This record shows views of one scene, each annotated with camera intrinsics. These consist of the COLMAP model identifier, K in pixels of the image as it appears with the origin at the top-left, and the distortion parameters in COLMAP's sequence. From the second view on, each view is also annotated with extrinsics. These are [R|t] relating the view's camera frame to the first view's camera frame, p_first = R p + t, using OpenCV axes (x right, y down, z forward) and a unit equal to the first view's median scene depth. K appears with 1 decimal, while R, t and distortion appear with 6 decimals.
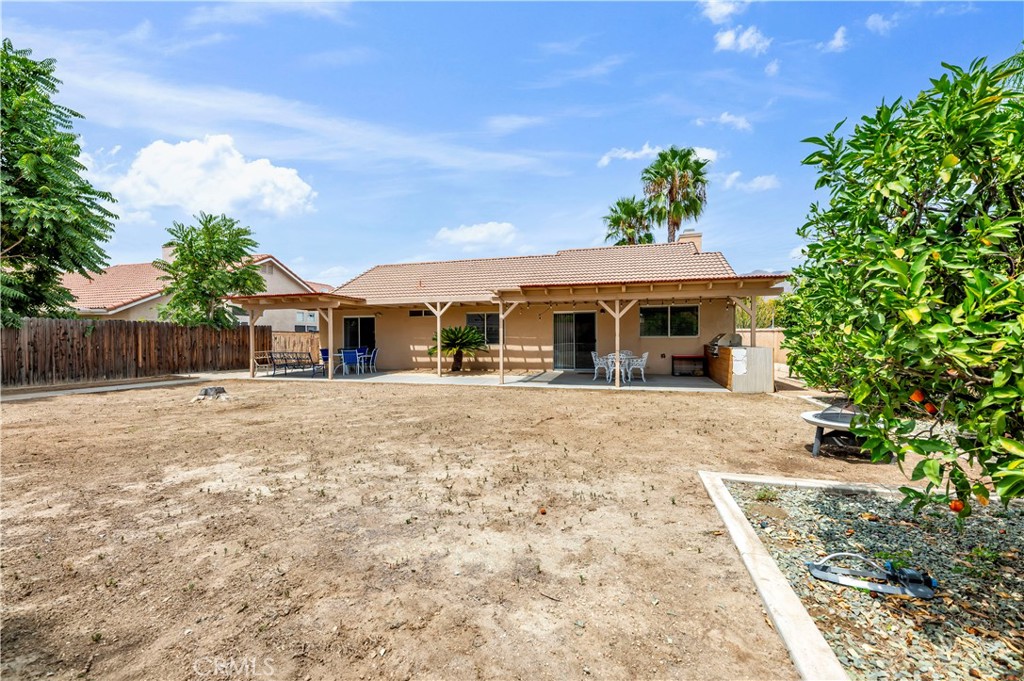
lens RADIAL K [[409.6, 0, 517.8], [0, 409.6, 341.4], [0, 0, 1]] dist [0.015687, -0.008429]
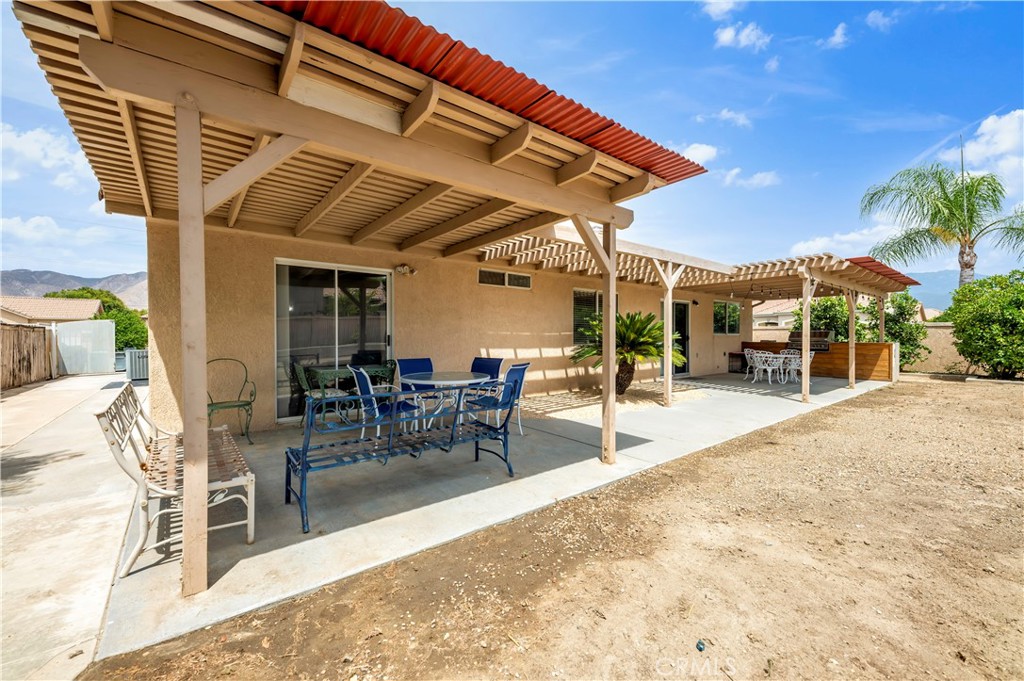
lens RADIAL K [[408.7, 0, 512.0], [0, 408.7, 340.5], [0, 0, 1]] dist [-0.019507, -0.000040]
pose [[0.595878, 0.002942, 0.803069, -0.651918], [0.012773, 0.999832, -0.013141, 0.008187], [-0.802973, 0.018088, 0.595740, 0.780112]]
